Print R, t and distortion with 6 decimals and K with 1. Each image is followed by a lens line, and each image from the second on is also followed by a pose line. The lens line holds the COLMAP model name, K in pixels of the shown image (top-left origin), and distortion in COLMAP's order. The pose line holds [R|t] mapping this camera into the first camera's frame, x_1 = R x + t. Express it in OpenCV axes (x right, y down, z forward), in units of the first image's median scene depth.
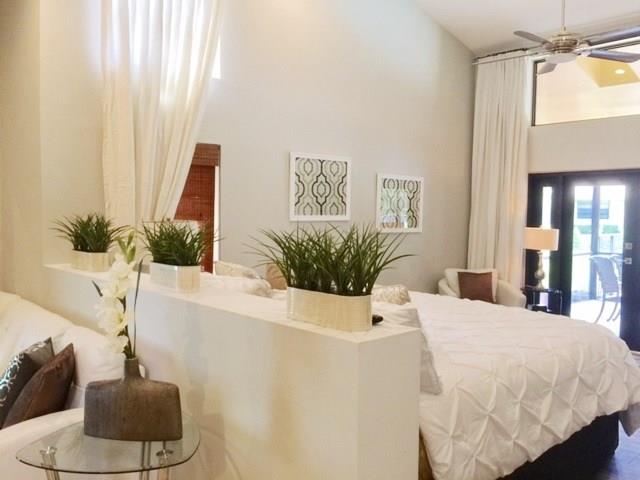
lens RADIAL K [[538.8, 0, 320.0], [0, 538.8, 240.0], [0, 0, 1]] dist [0.058673, -0.127824]
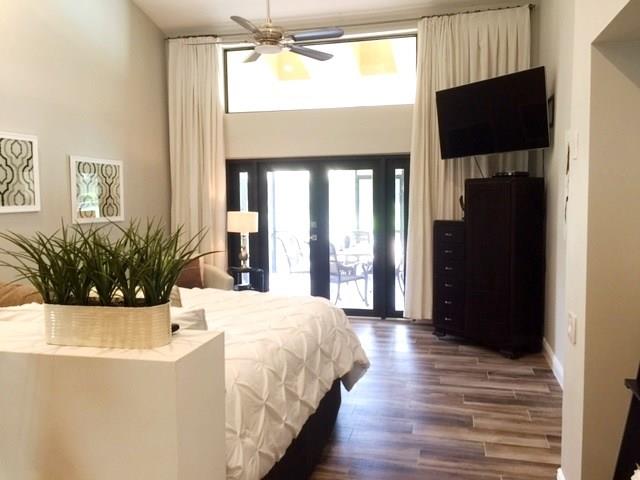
lens RADIAL K [[538.8, 0, 320.0], [0, 538.8, 240.0], [0, 0, 1]] dist [0.058673, -0.127824]
pose [[0.829062, -0.067383, 0.555082, -0.092133], [0.051228, 0.997691, 0.044599, -0.010855], [-0.556805, -0.008539, 0.830599, 0.083514]]
